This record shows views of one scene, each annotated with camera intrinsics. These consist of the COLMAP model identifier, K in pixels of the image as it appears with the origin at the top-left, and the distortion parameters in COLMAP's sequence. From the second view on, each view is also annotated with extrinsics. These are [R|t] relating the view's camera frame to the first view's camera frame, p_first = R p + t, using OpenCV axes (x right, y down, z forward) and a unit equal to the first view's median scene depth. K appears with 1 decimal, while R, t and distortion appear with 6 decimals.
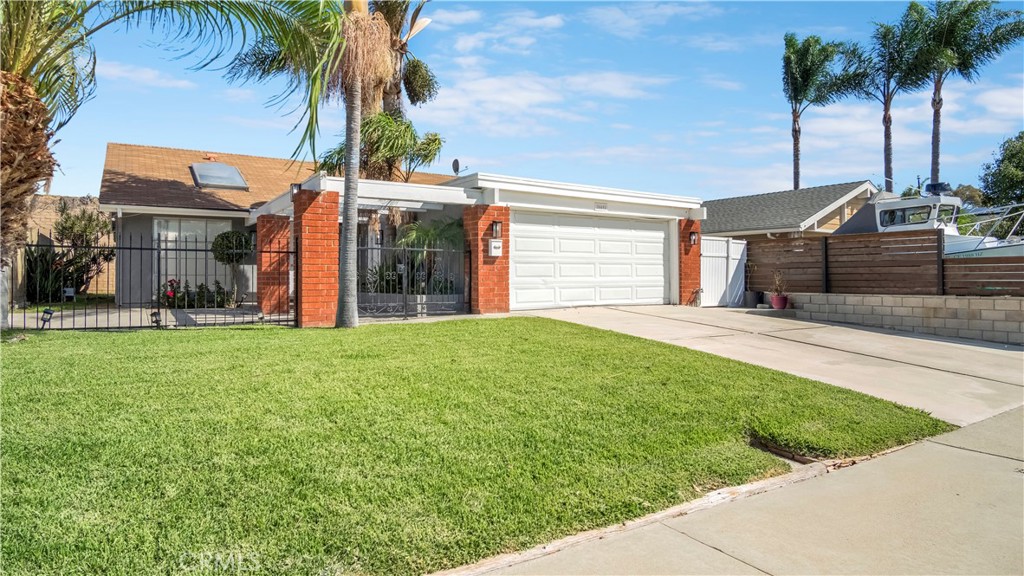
lens RADIAL K [[576.1, 0, 512.0], [0, 576.1, 288.0], [0, 0, 1]] dist [-0.022903, 0.000054]
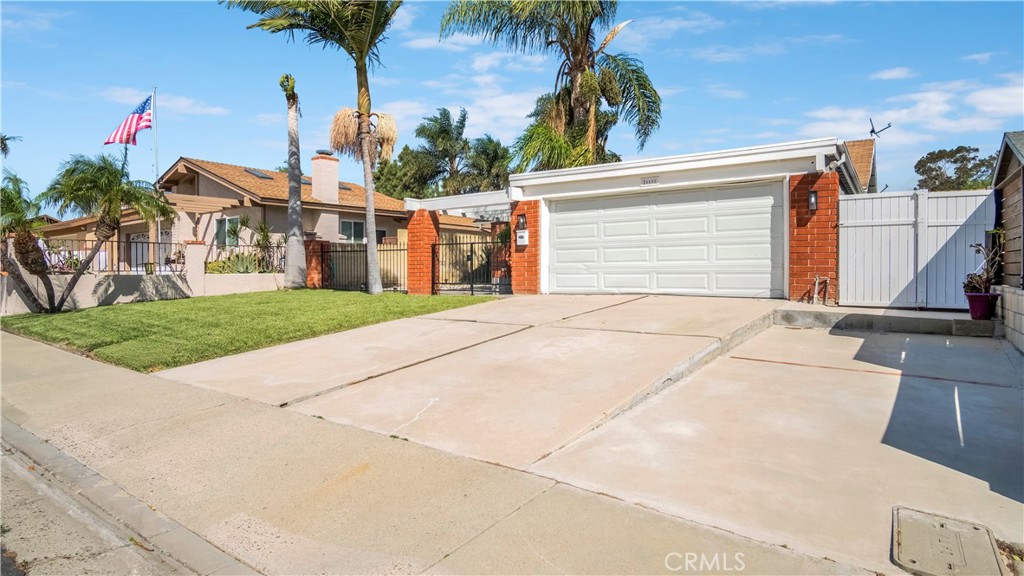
lens RADIAL K [[576.1, 0, 512.0], [0, 576.1, 288.0], [0, 0, 1]] dist [-0.022903, 0.000054]
pose [[0.361266, 0.033073, -0.931876, 0.903440], [-0.007280, 0.999440, 0.032648, -0.005729], [0.932434, -0.005010, 0.361305, 0.487746]]
